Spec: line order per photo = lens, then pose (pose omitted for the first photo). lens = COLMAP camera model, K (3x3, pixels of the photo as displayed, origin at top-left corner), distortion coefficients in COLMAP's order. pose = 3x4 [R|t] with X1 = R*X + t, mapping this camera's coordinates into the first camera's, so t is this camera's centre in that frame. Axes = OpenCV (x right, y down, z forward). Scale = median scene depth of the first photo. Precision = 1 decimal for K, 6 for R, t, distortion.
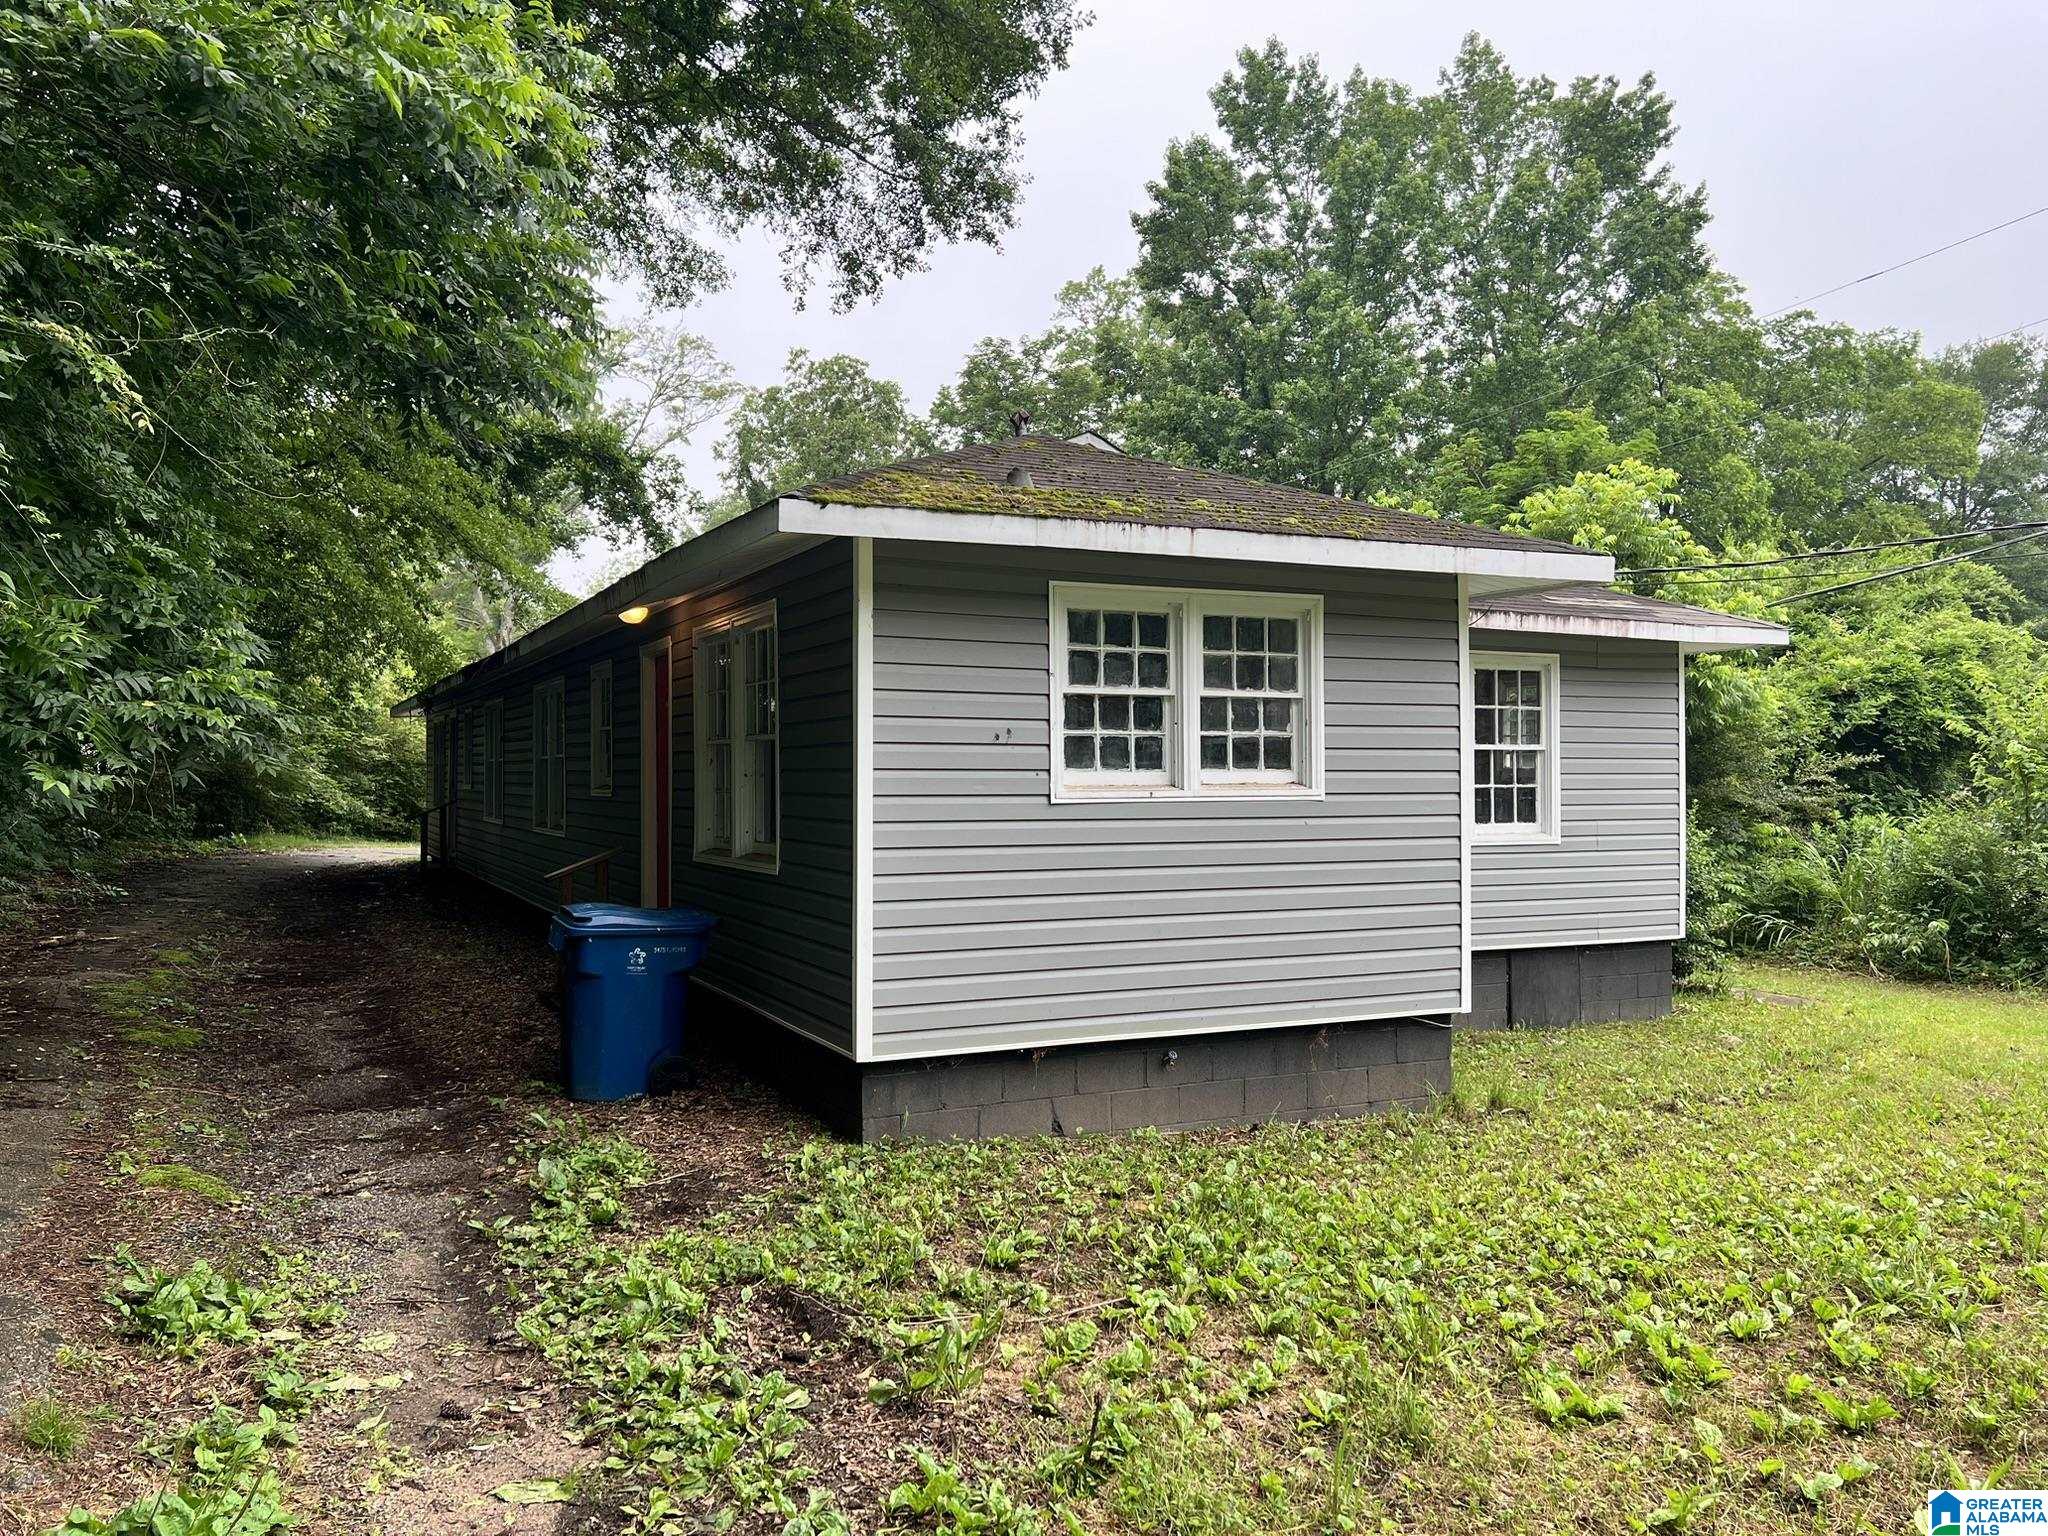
lens RADIAL K [[1579.4, 0, 1026.4], [0, 1579.4, 772.0], [0, 0, 1]] dist [0.032430, -0.004233]
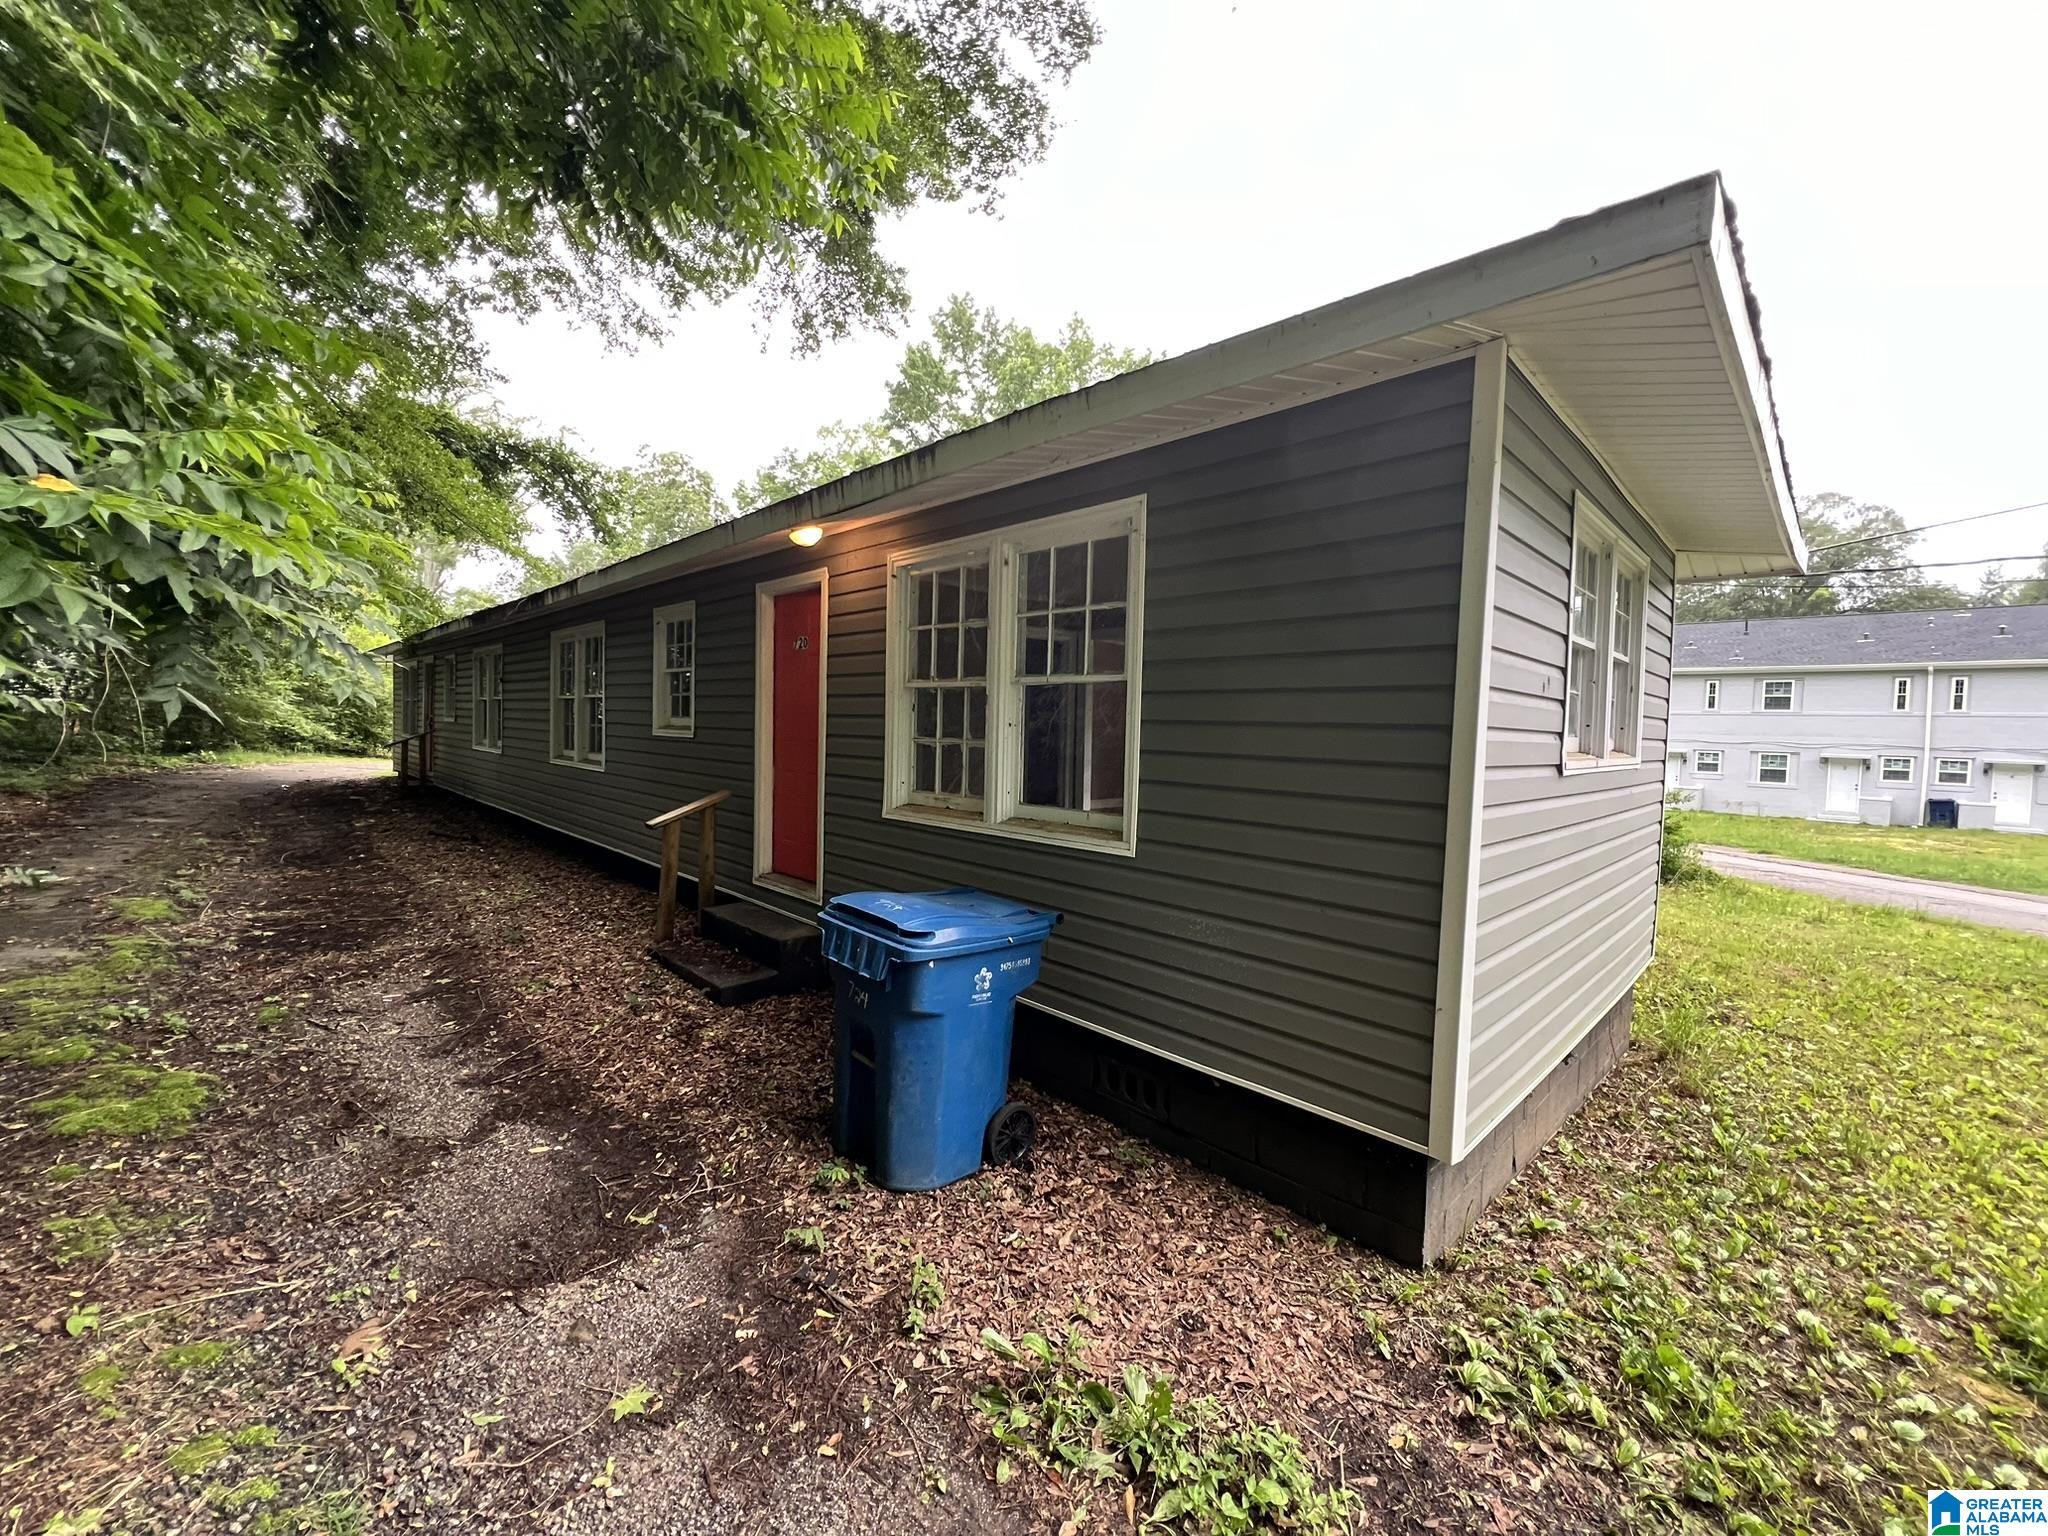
lens RADIAL K [[822.6, 0, 1018.4], [0, 822.6, 762.1], [0, 0, 1]] dist [-0.001689, 0.001154]
pose [[0.946560, 0.013679, 0.322238, -0.097984], [-0.029607, 0.998567, 0.044581, 0.000641], [-0.321166, -0.051739, 0.945608, 0.182007]]
